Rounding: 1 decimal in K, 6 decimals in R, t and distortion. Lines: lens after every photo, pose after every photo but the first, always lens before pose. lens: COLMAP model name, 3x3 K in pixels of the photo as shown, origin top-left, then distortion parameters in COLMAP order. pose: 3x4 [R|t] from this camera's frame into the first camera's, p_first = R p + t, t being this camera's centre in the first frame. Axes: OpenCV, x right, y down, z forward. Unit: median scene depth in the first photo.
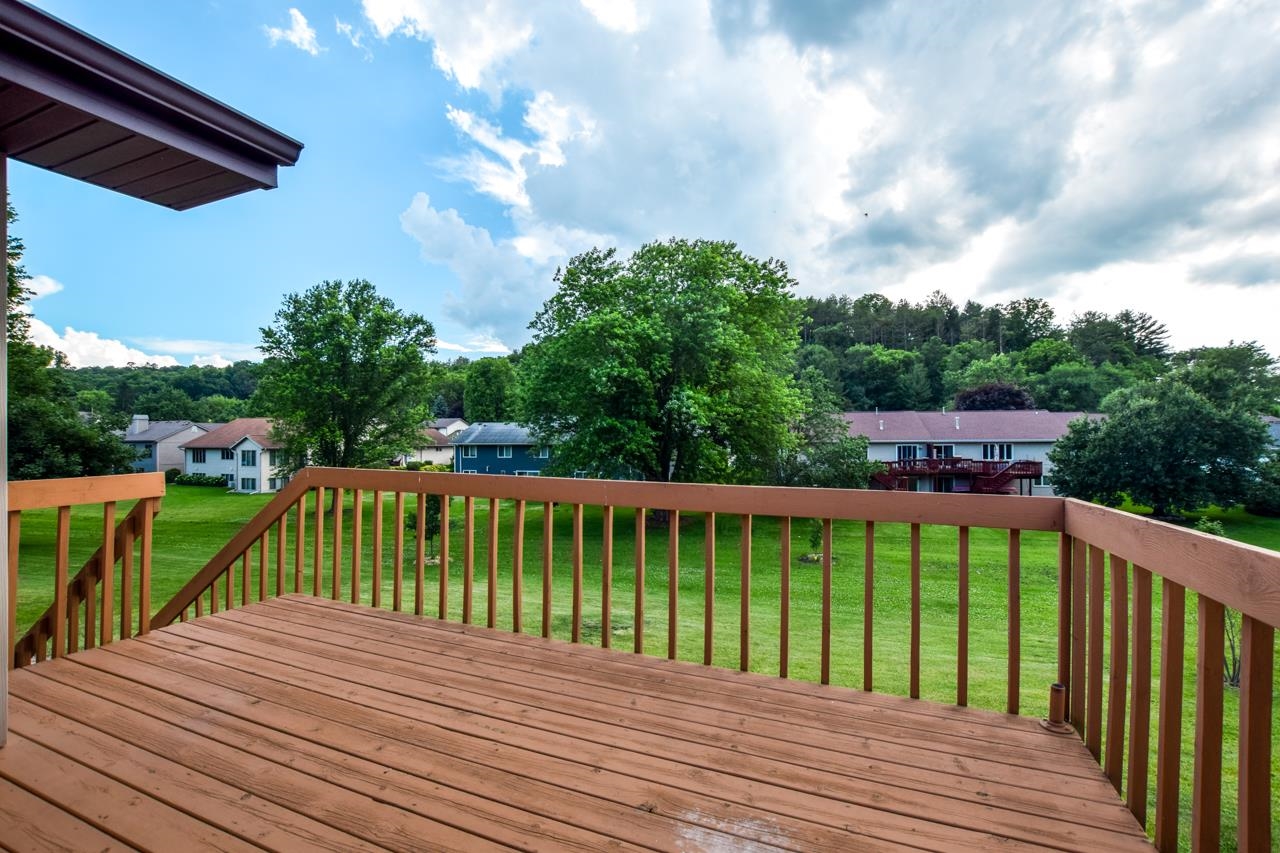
lens RADIAL K [[571.6, 0, 640.0], [0, 571.6, 426.5], [0, 0, 1]] dist [-0.024674, 0.000023]
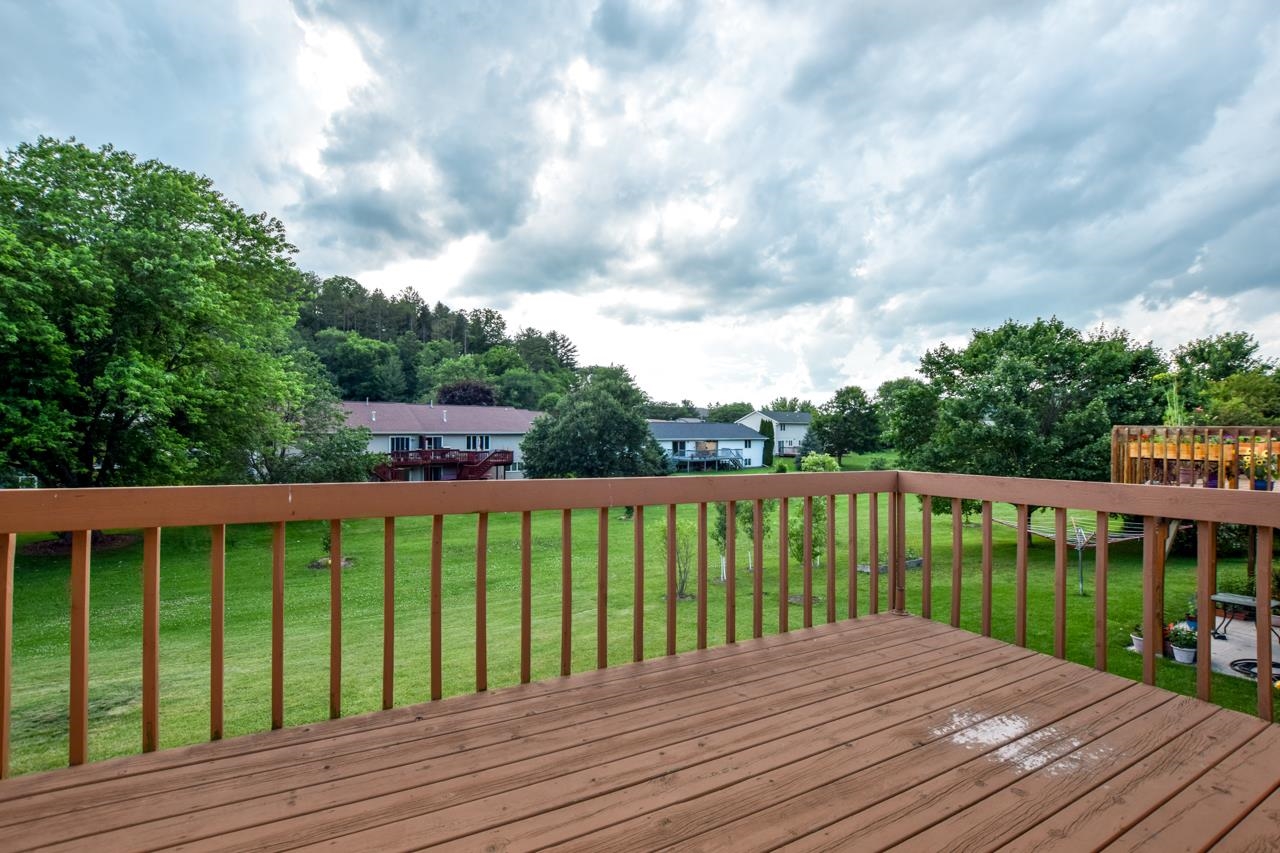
lens RADIAL K [[573.8, 0, 652.8], [0, 573.8, 429.8], [0, 0, 1]] dist [-0.027562, 0.000011]
pose [[0.622008, 0.007667, 0.782973, -0.043766], [-0.023836, 0.999674, 0.009146, 0.000551], [-0.782648, -0.024352, 0.621988, 0.024555]]
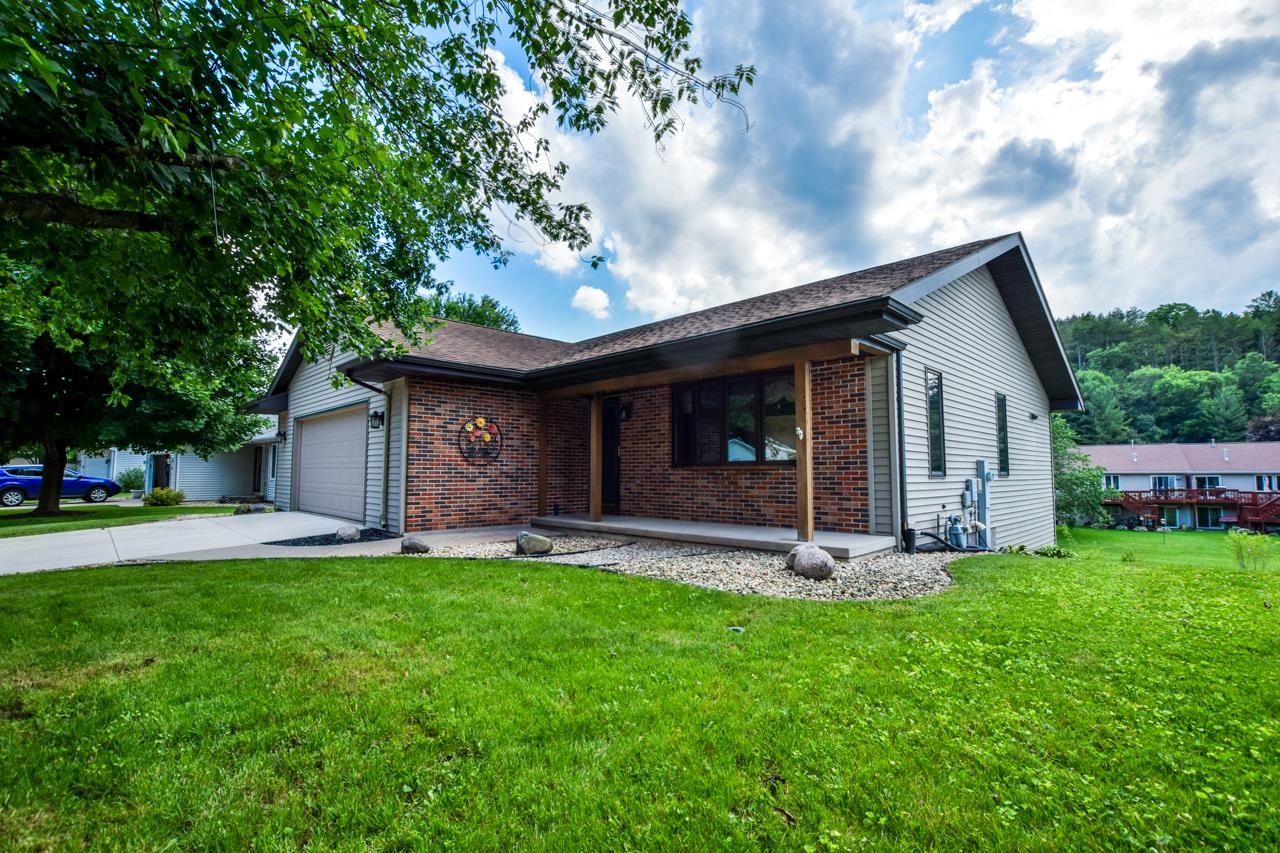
lens RADIAL K [[571.6, 0, 640.0], [0, 571.6, 426.5], [0, 0, 1]] dist [-0.024674, 0.000023]
pose [[0.920169, -0.025368, -0.390700, -0.014354], [0.001596, 0.998133, -0.061051, 0.002790], [0.391519, 0.055553, 0.918492, -0.347250]]
